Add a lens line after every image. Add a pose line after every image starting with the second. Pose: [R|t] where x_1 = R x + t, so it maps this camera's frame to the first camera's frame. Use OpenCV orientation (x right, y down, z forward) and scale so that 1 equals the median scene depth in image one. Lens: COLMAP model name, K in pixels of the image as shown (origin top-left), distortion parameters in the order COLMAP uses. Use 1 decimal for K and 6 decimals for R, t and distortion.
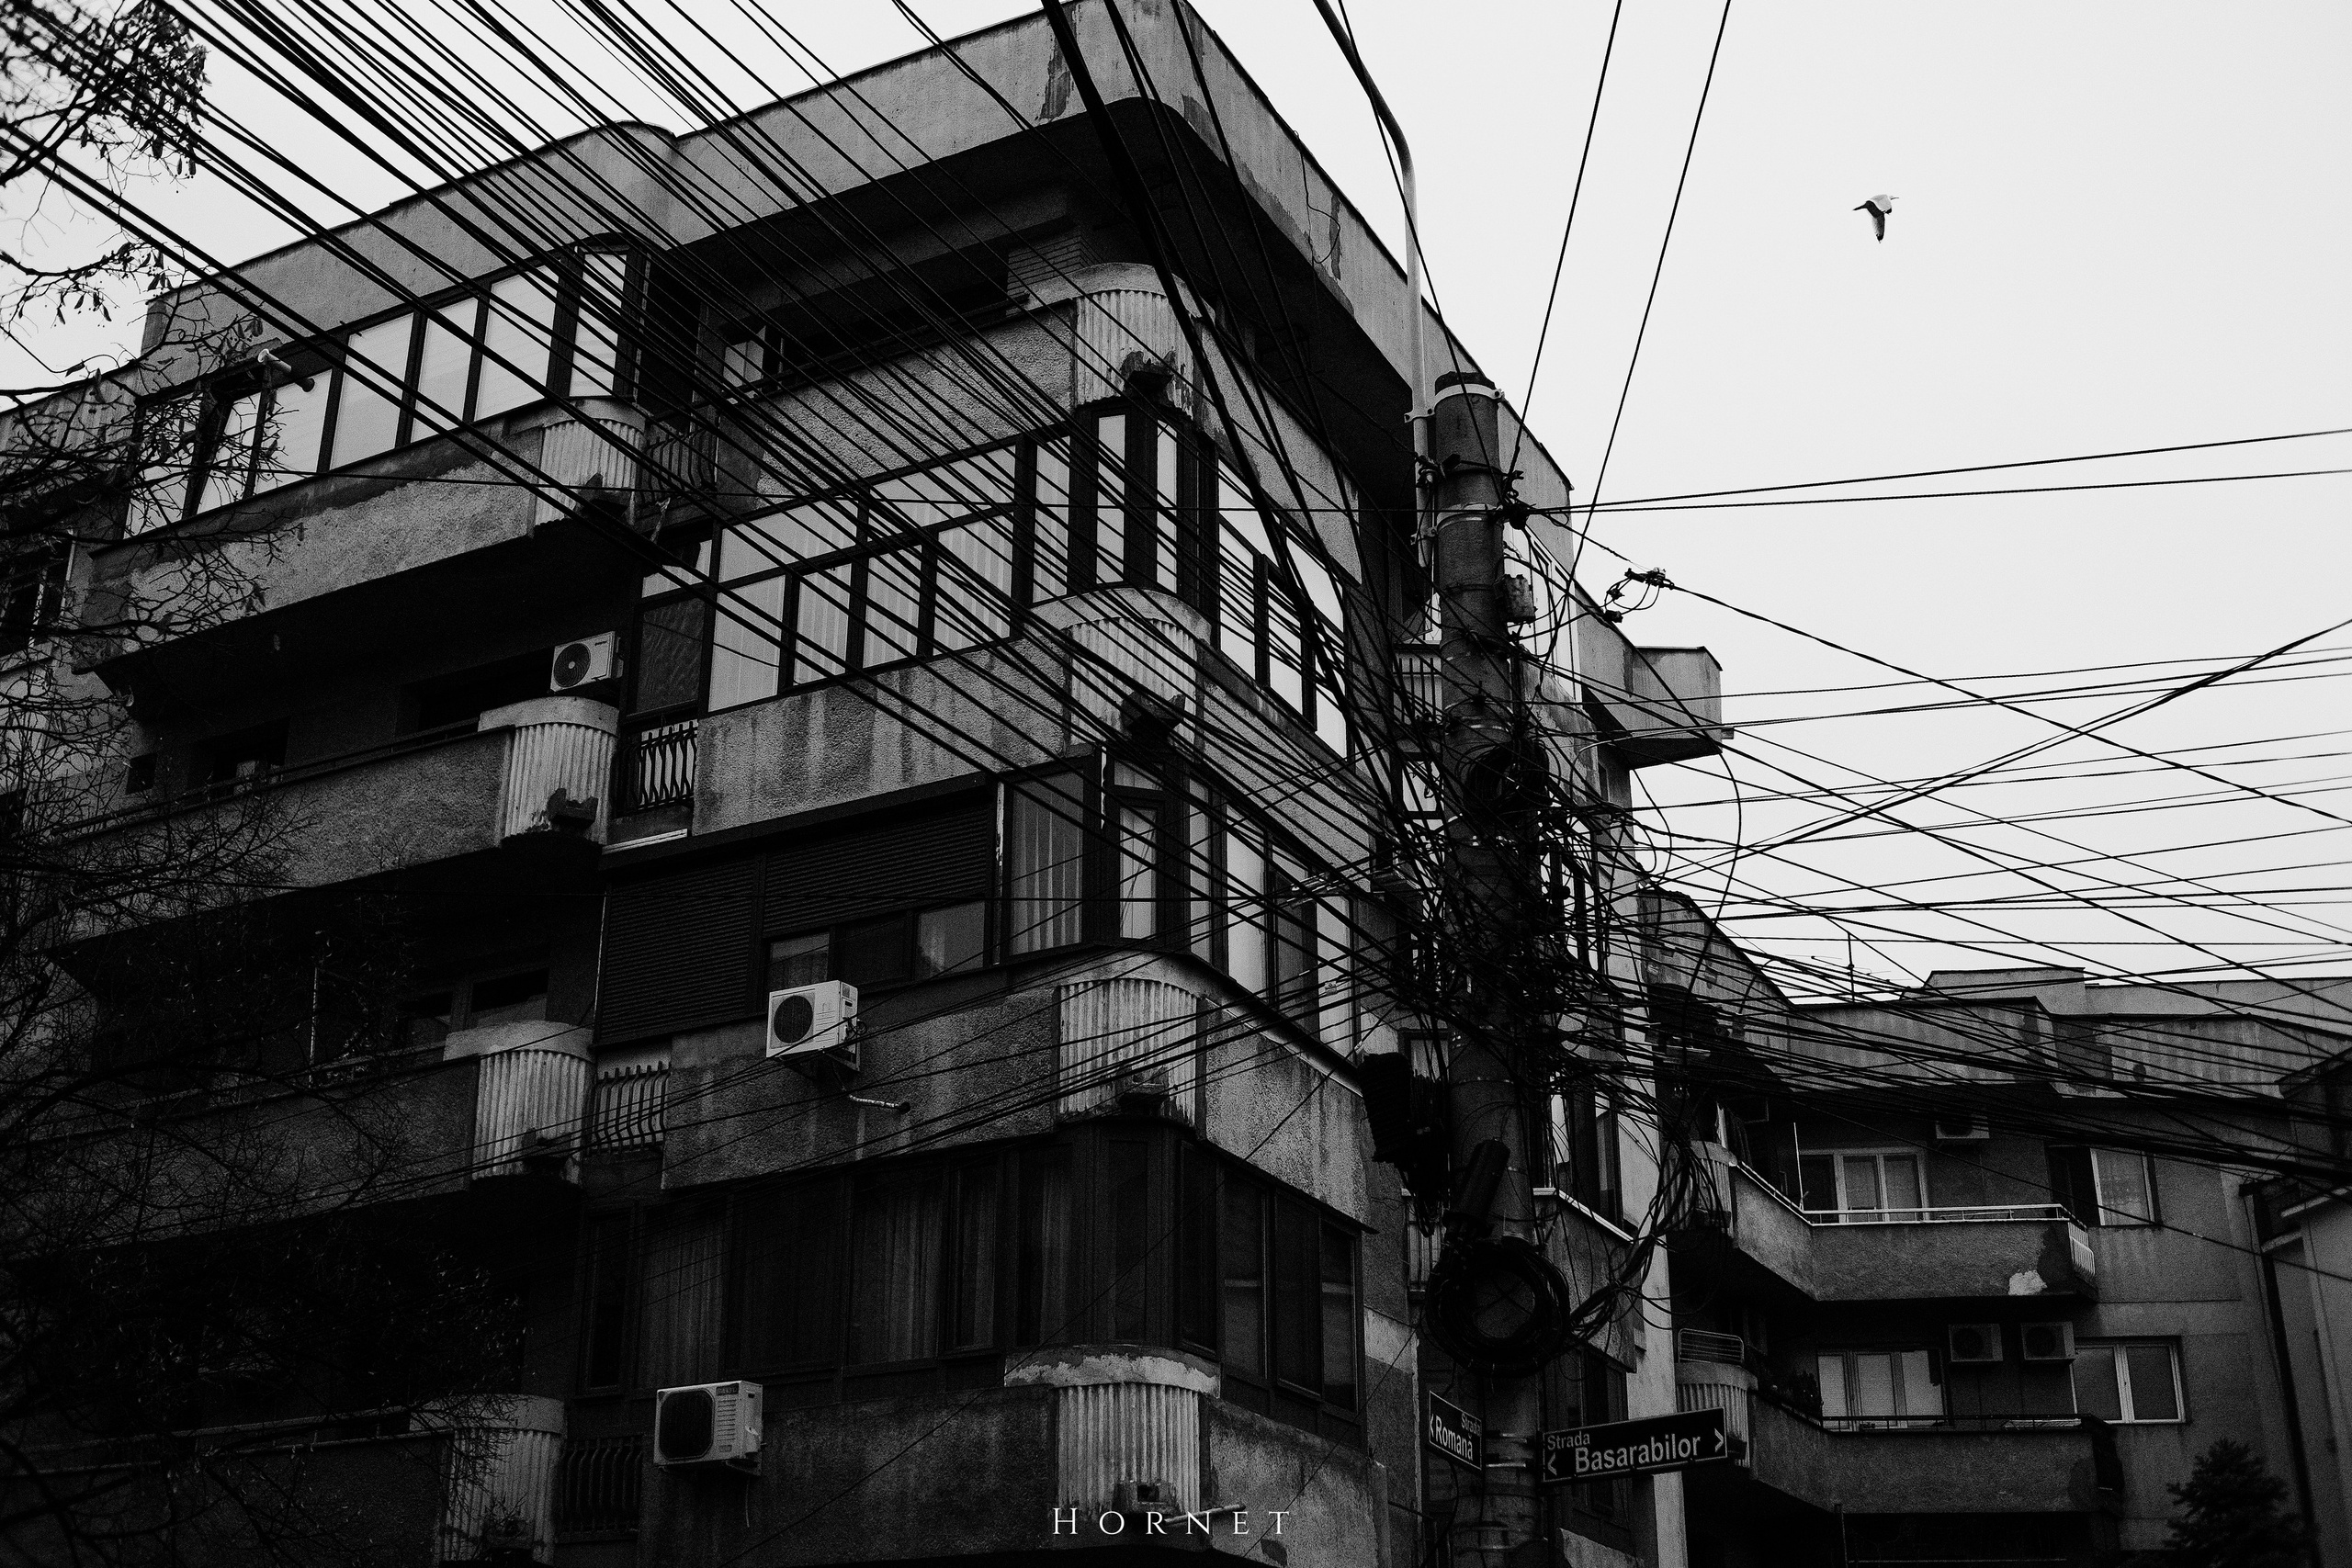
lens RADIAL K [[2742.1, 0, 1176.0], [0, 2742.1, 784.0], [0, 0, 1]] dist [-0.100070, 0.046276]
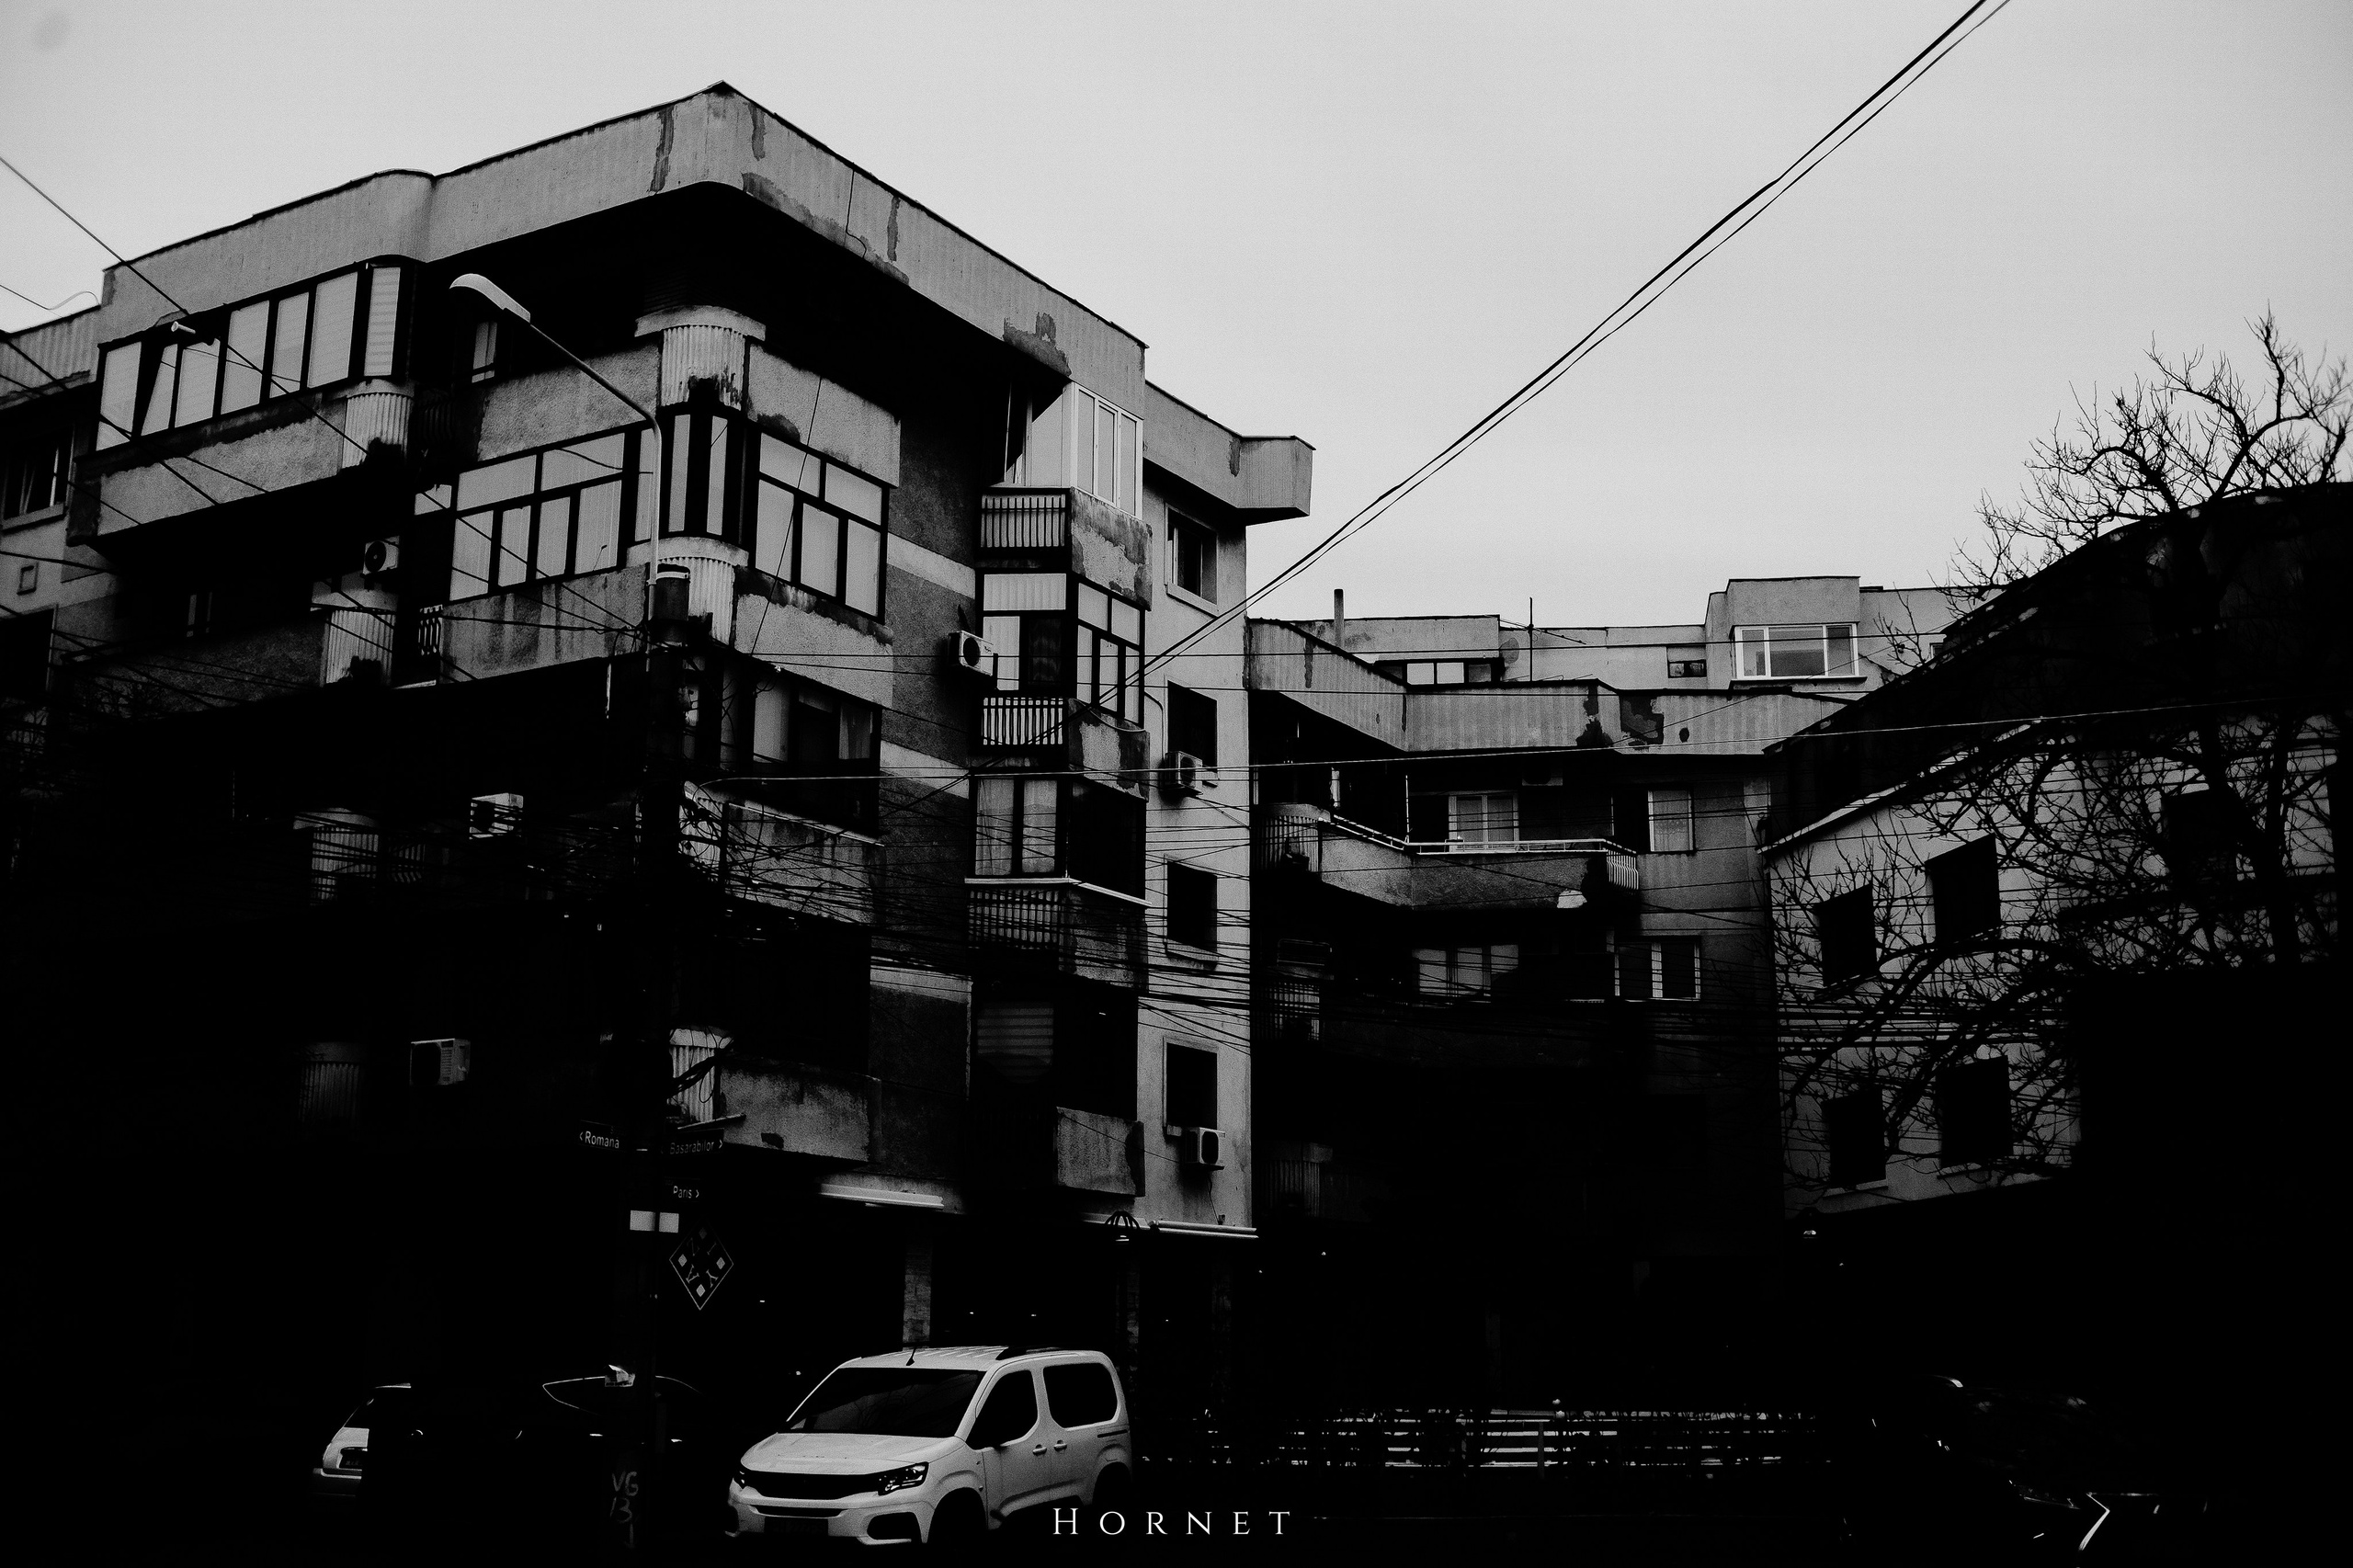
lens RADIAL K [[2616.4, 0, 1143.7], [0, 2616.4, 776.0], [0, 0, 1]] dist [-0.131814, 0.163320]
pose [[0.998003, -0.007922, -0.062671, 0.291380], [0.019296, 0.982916, 0.183041, -0.177864], [0.060150, -0.183884, 0.981106, -0.402748]]
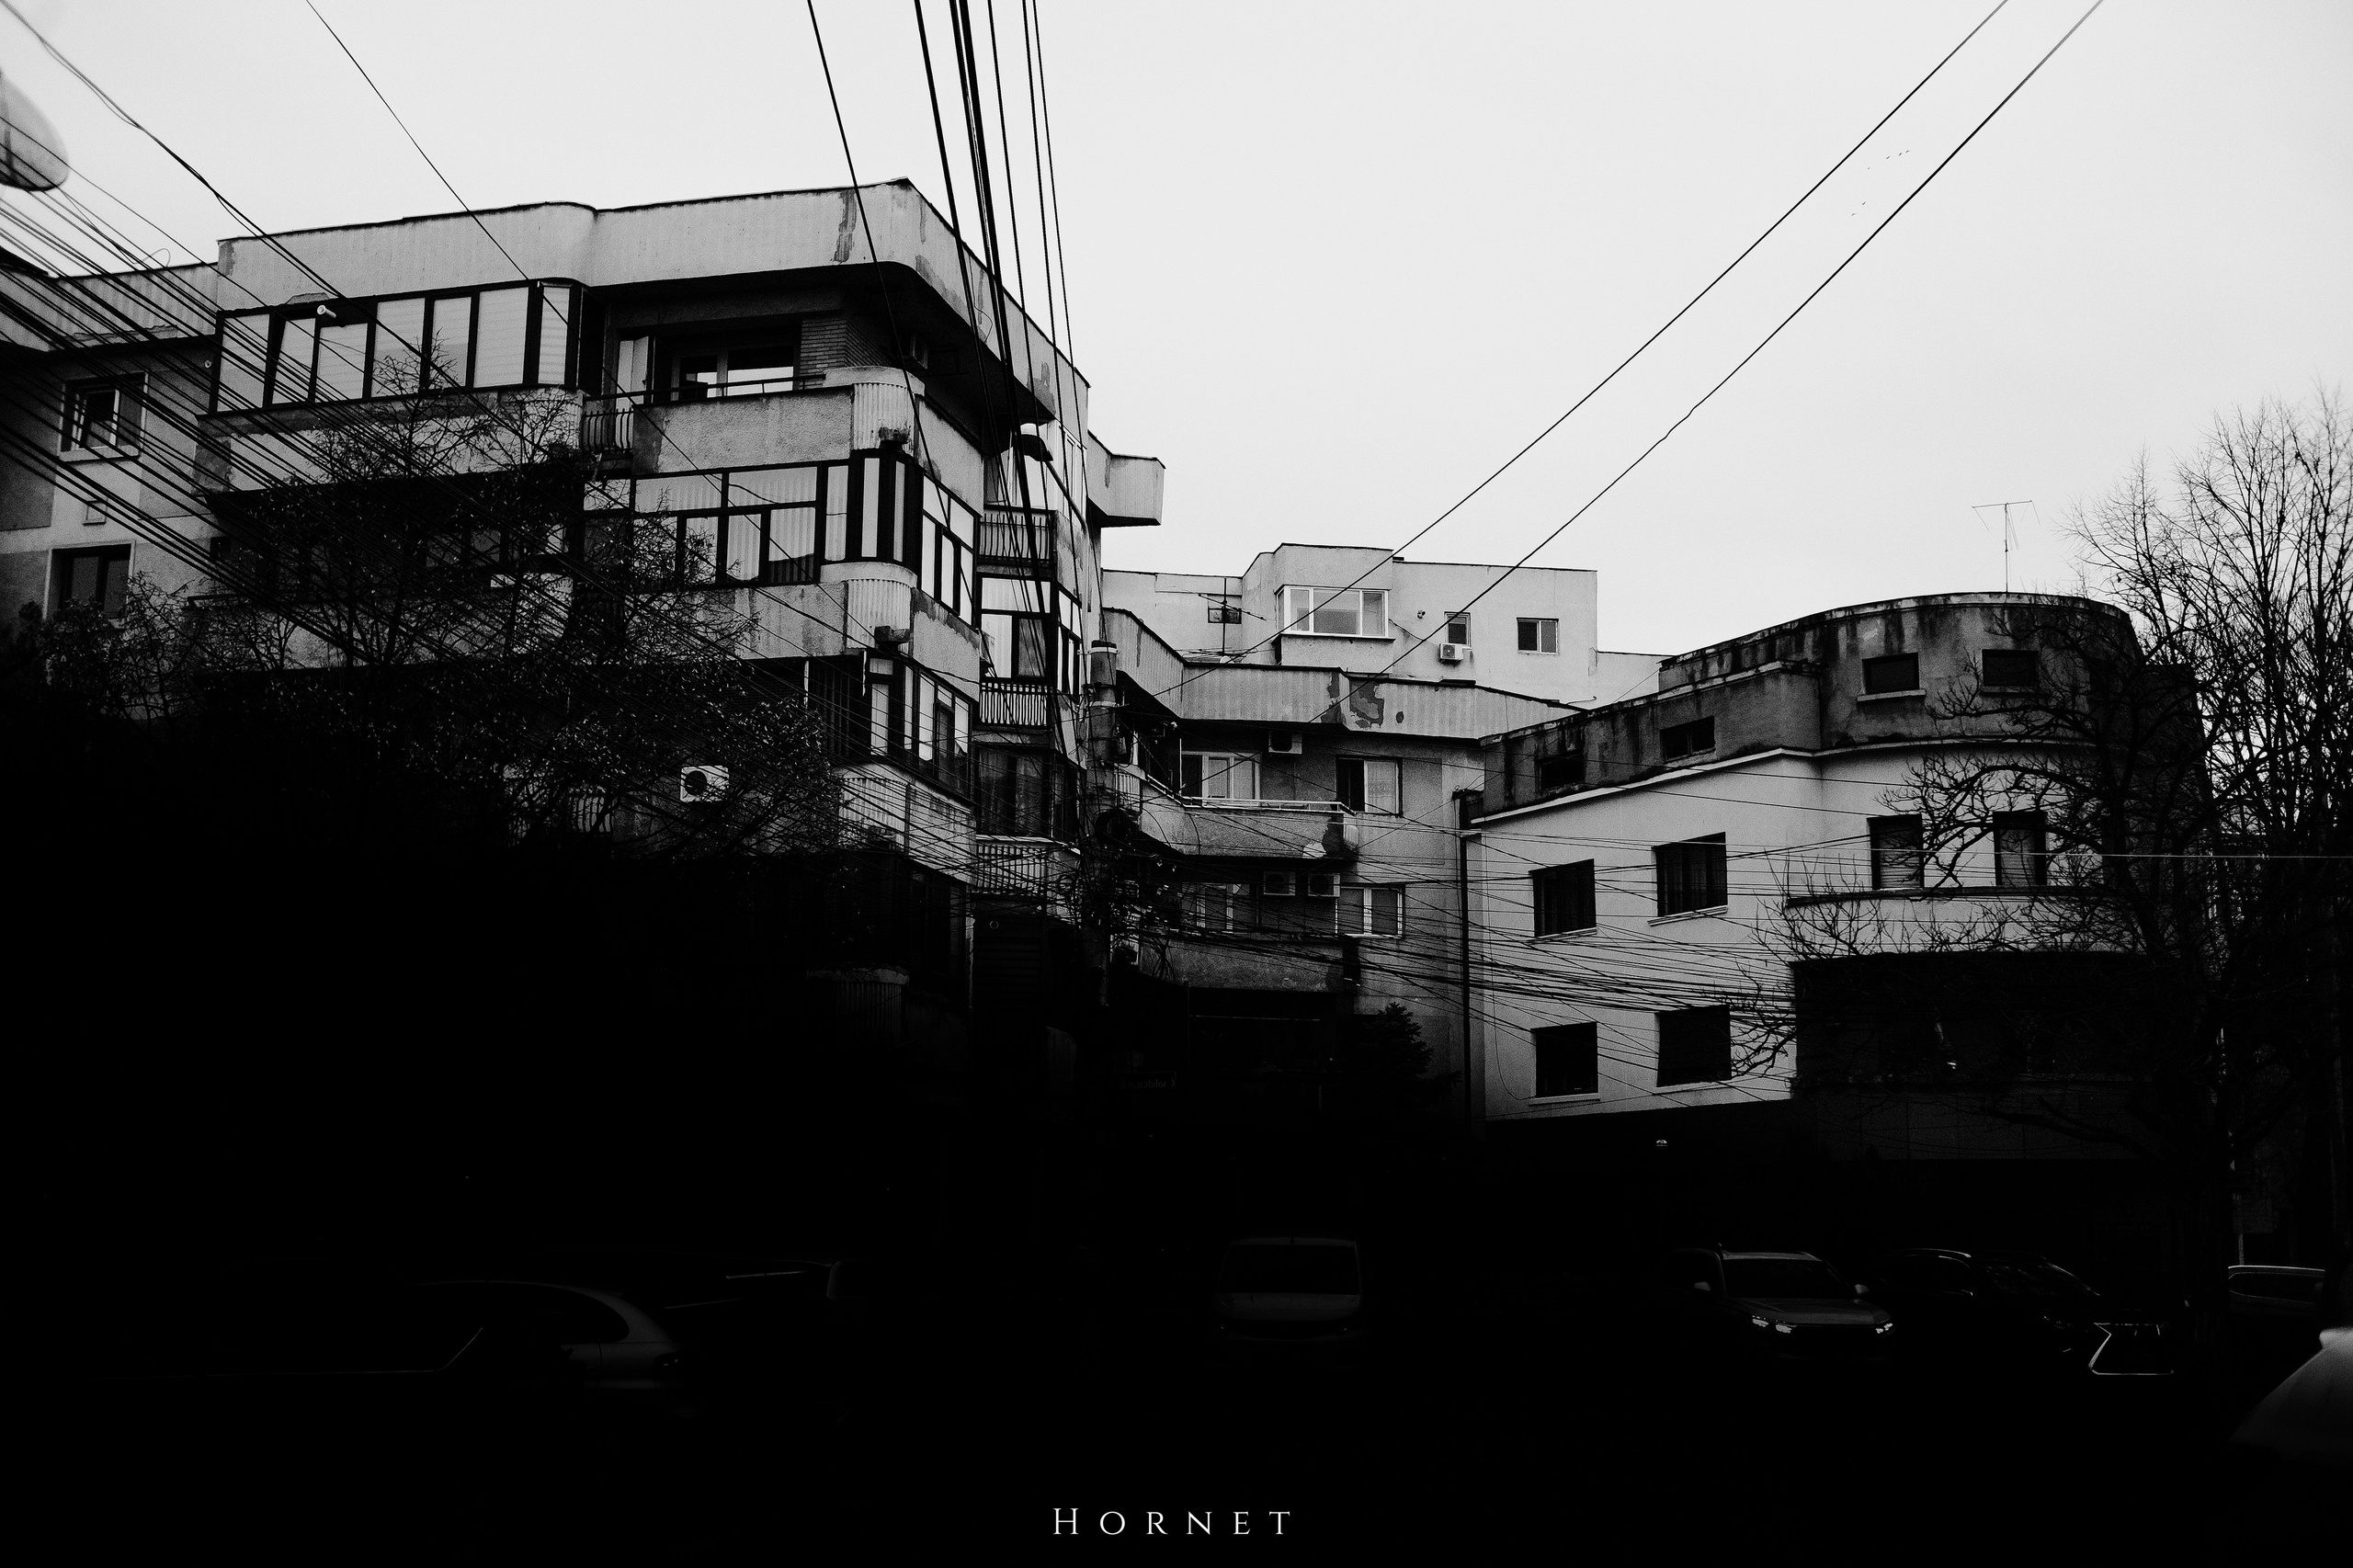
lens RADIAL K [[2616.4, 0, 1143.7], [0, 2616.4, 776.0], [0, 0, 1]] dist [-0.131814, 0.163320]
pose [[0.973762, 0.047458, 0.222566, -0.204245], [-0.098387, 0.969681, 0.223693, -0.305025], [-0.205202, -0.239721, 0.948908, -0.682767]]
